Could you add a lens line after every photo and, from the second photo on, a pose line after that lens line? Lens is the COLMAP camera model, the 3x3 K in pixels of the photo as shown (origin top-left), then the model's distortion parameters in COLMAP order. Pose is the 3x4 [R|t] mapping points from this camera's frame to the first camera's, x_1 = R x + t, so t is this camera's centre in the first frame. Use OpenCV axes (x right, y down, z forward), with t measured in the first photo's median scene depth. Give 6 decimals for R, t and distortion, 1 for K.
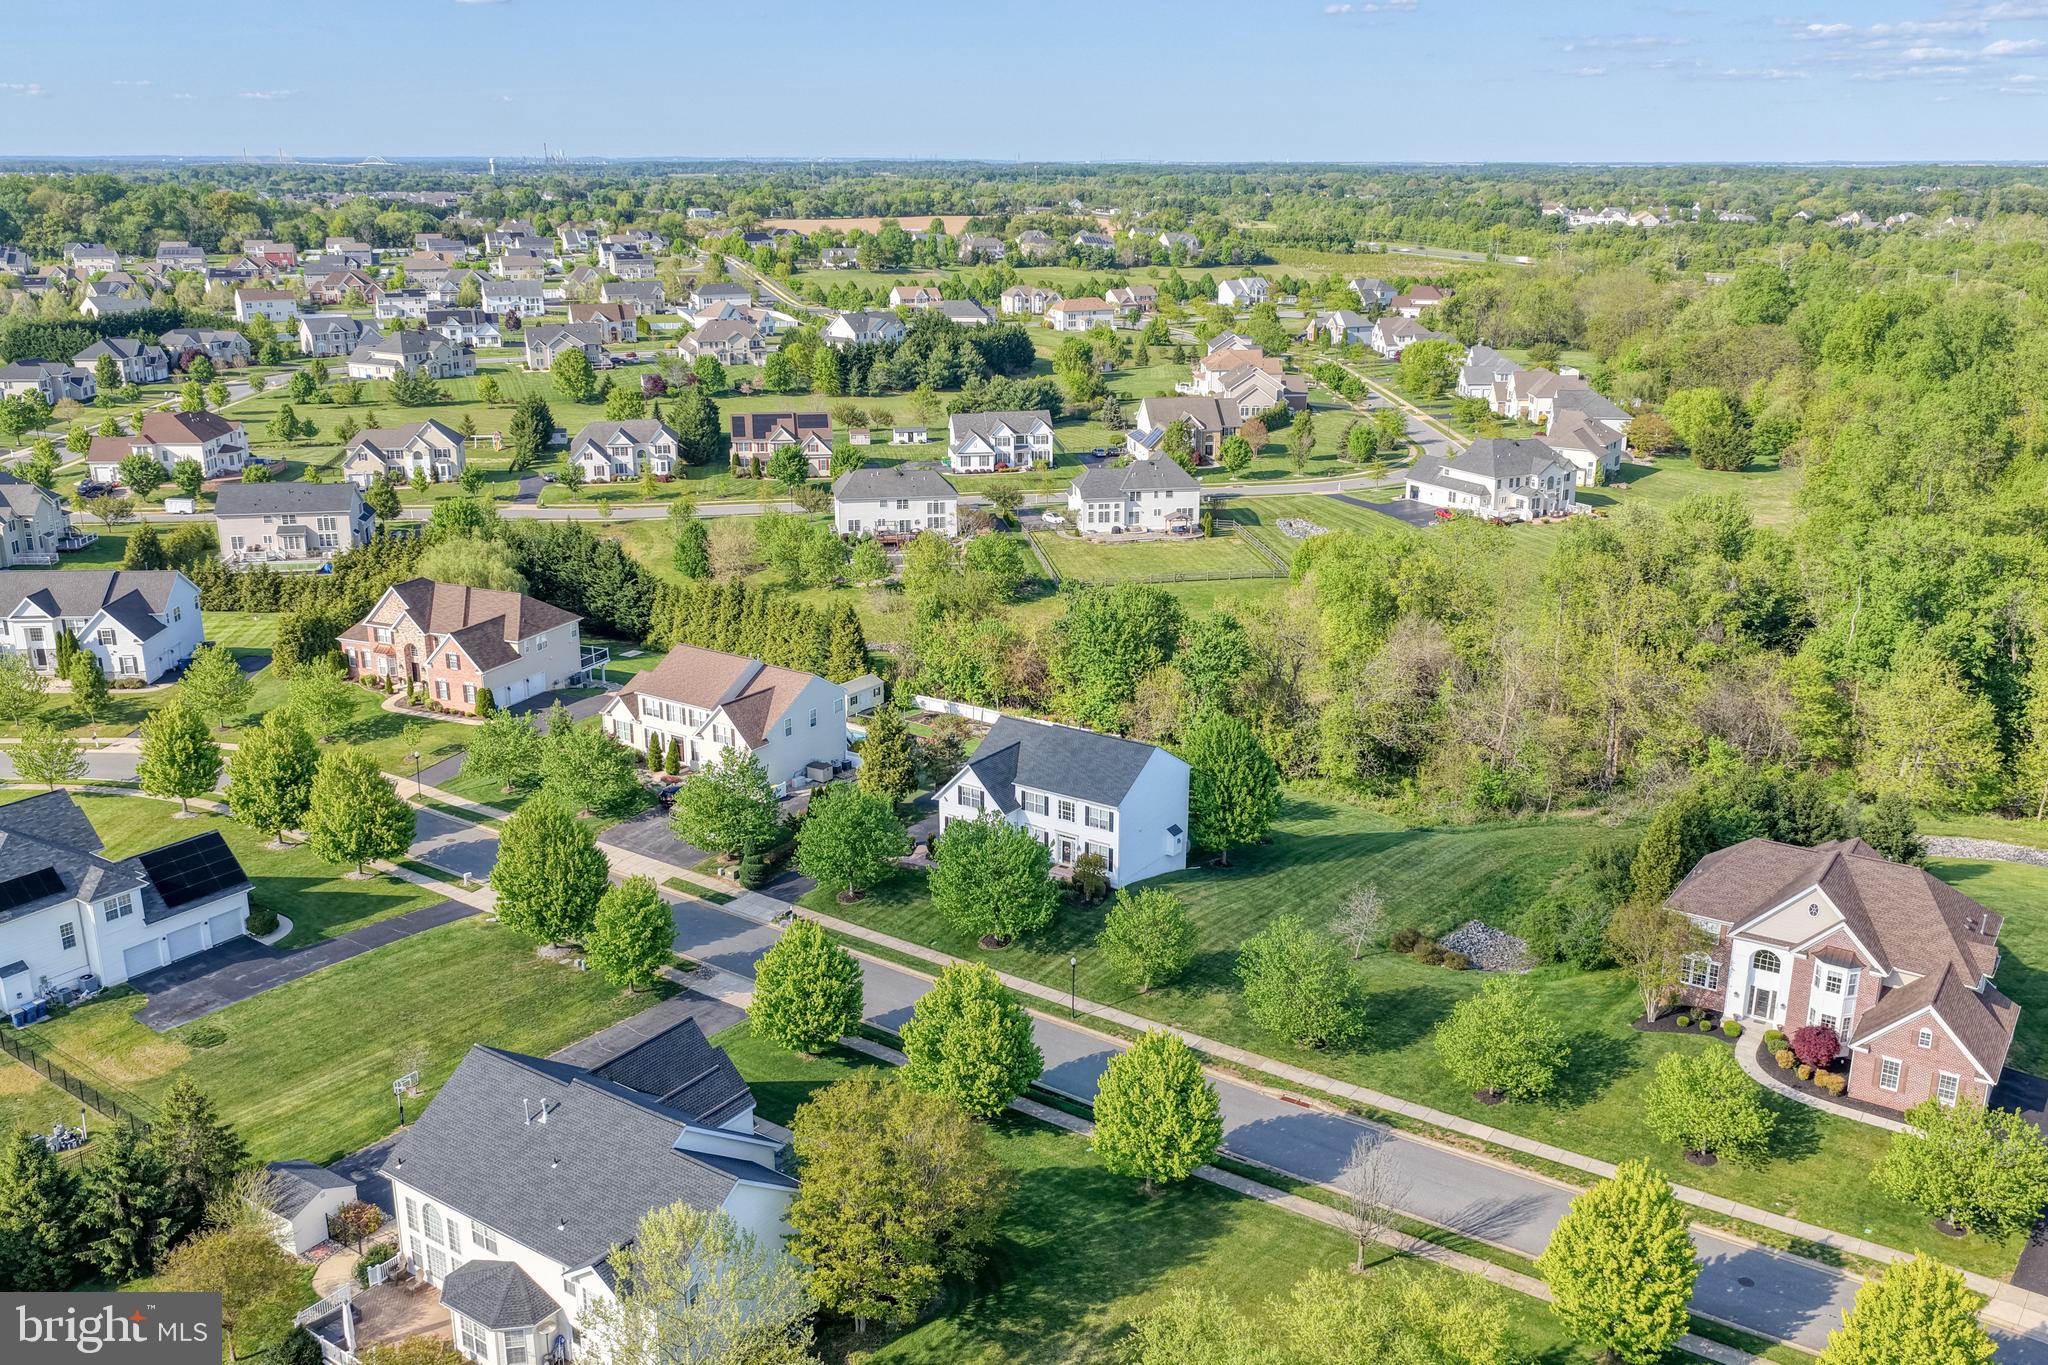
lens RADIAL K [[1712.7, 0, 1024.0], [0, 1712.7, 682.5], [0, 0, 1]] dist [-0.005803, 0.011253]
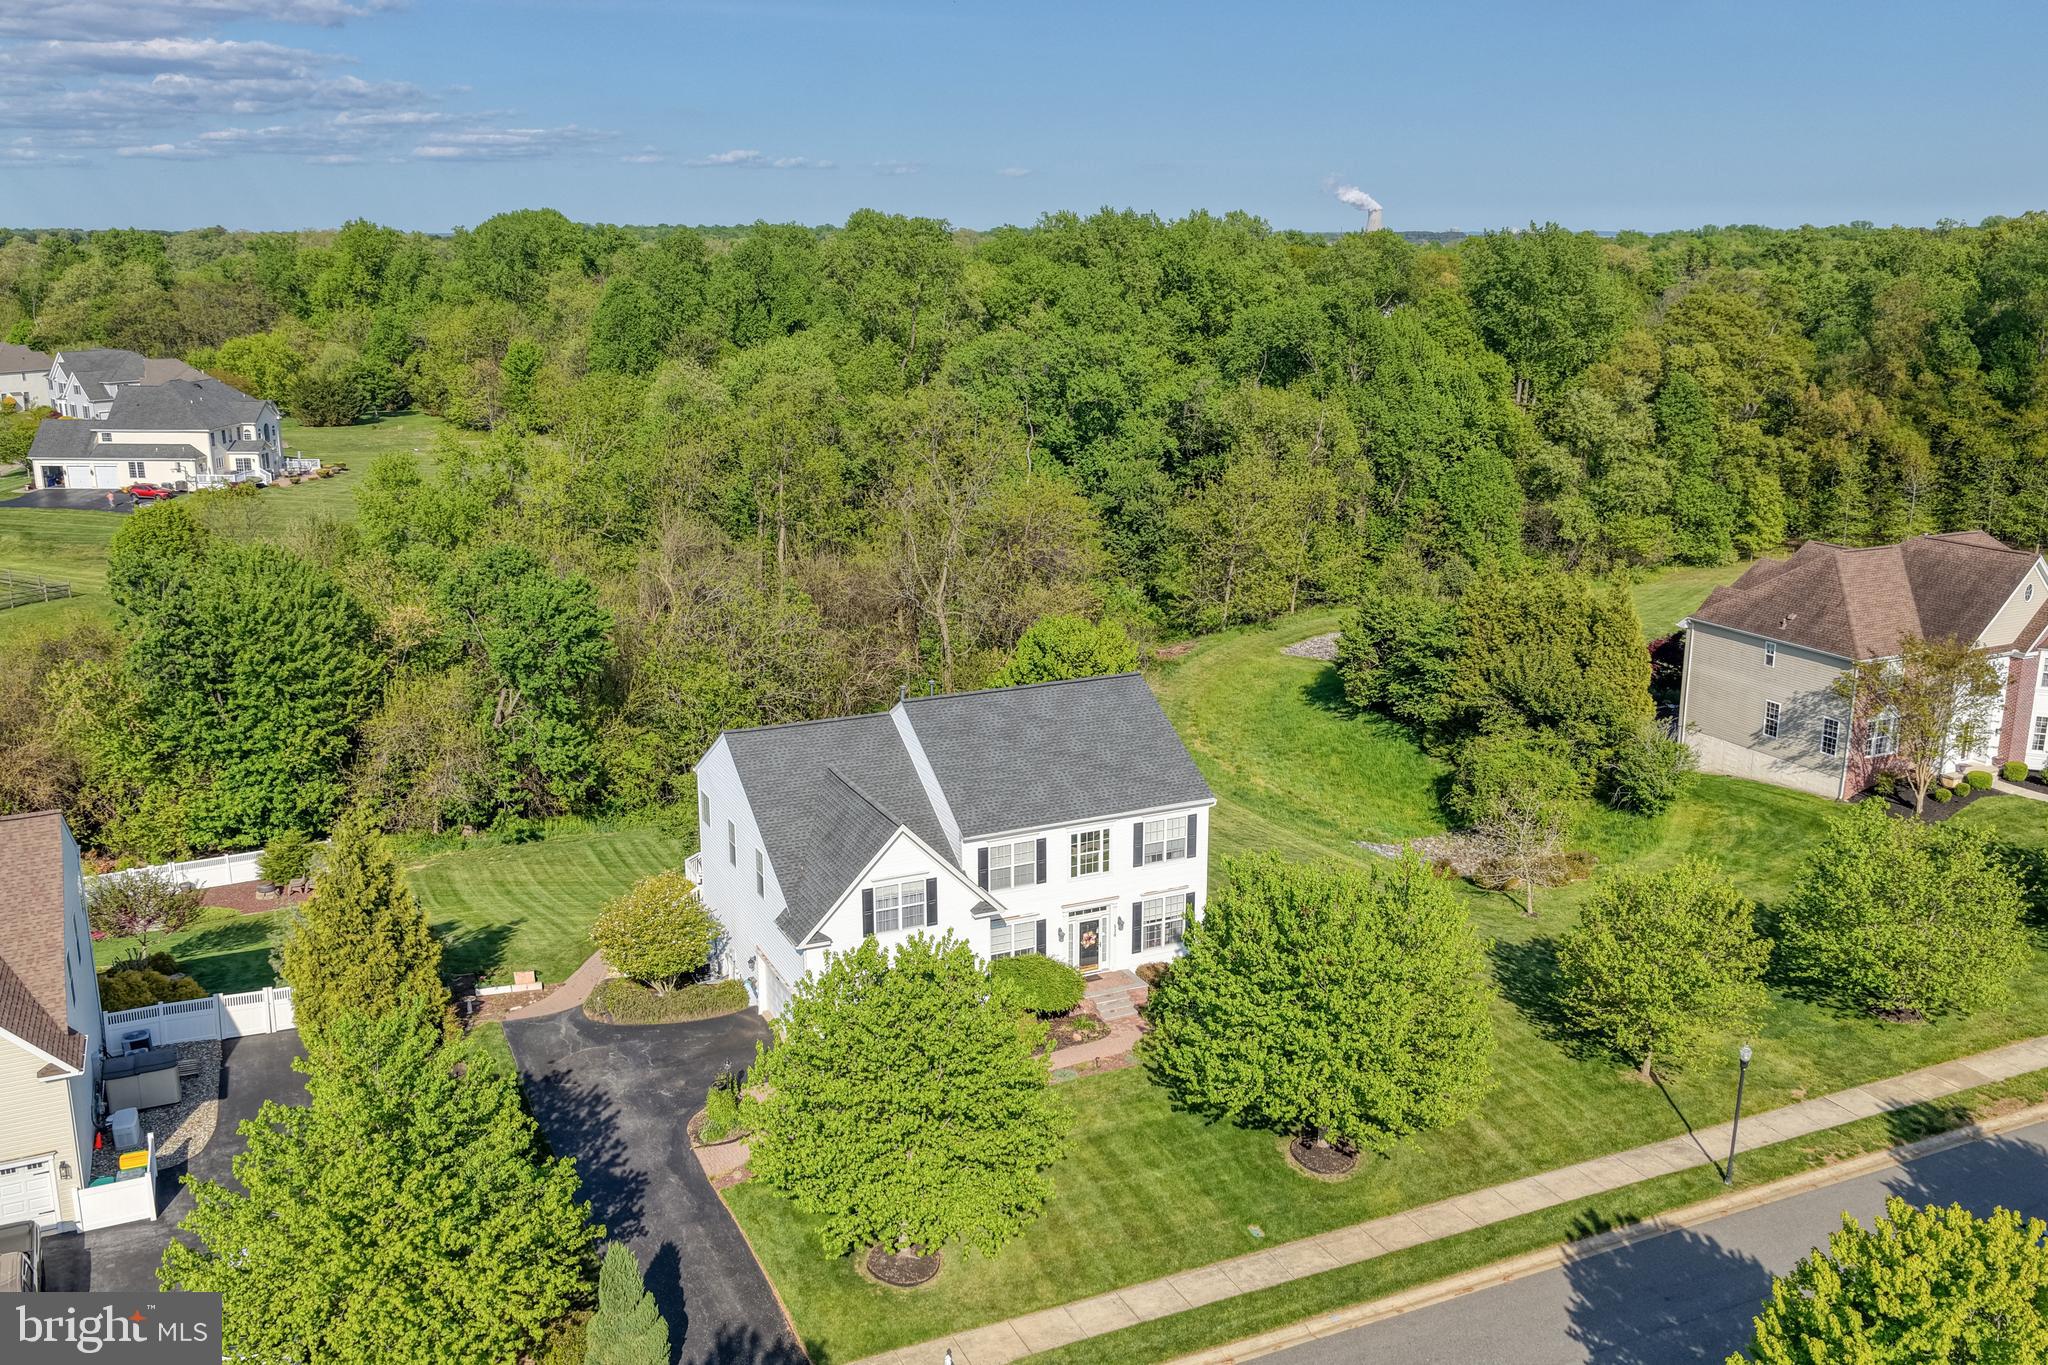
lens RADIAL K [[1753.7, 0, 1024.0], [0, 1753.7, 682.5], [0, 0, 1]] dist [-0.004271, 0.020218]
pose [[0.499870, -0.215235, 0.838930, -0.305874], [0.251146, 0.963033, 0.097431, -0.014596], [-0.828888, 0.161992, 0.535447, 0.646681]]
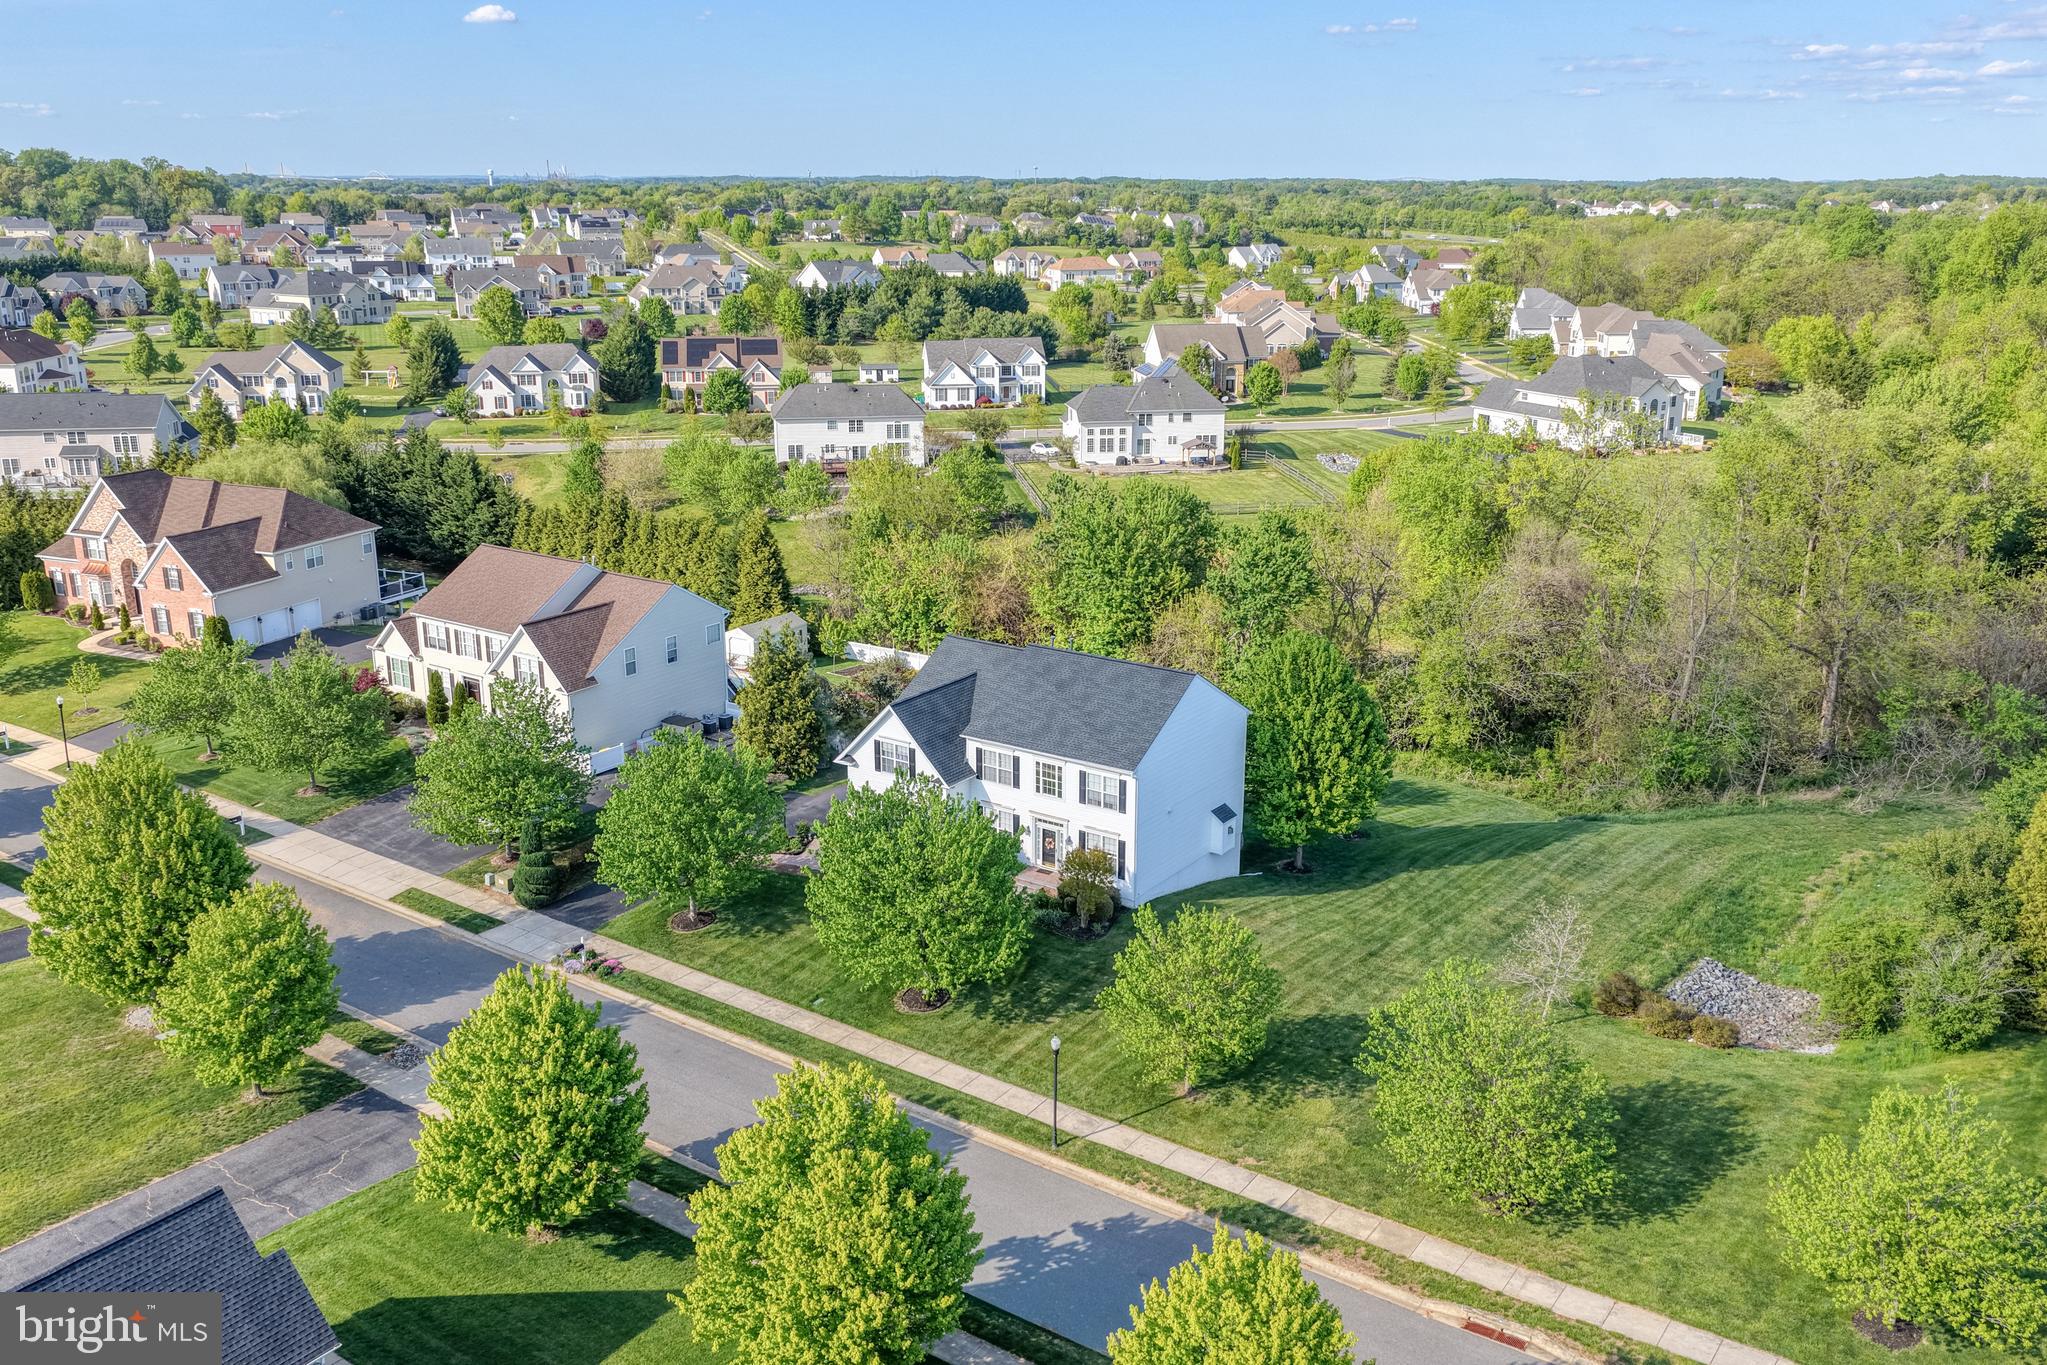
lens RADIAL K [[1711.9, 0, 1023.5], [0, 1711.9, 682.5], [0, 0, 1]] dist [-0.005803, 0.011253]
pose [[1.000000, 0.000585, -0.000541, 0.013691], [-0.000590, 0.999962, -0.008720, 0.038871], [0.000536, 0.008720, 0.999962, 0.331661]]
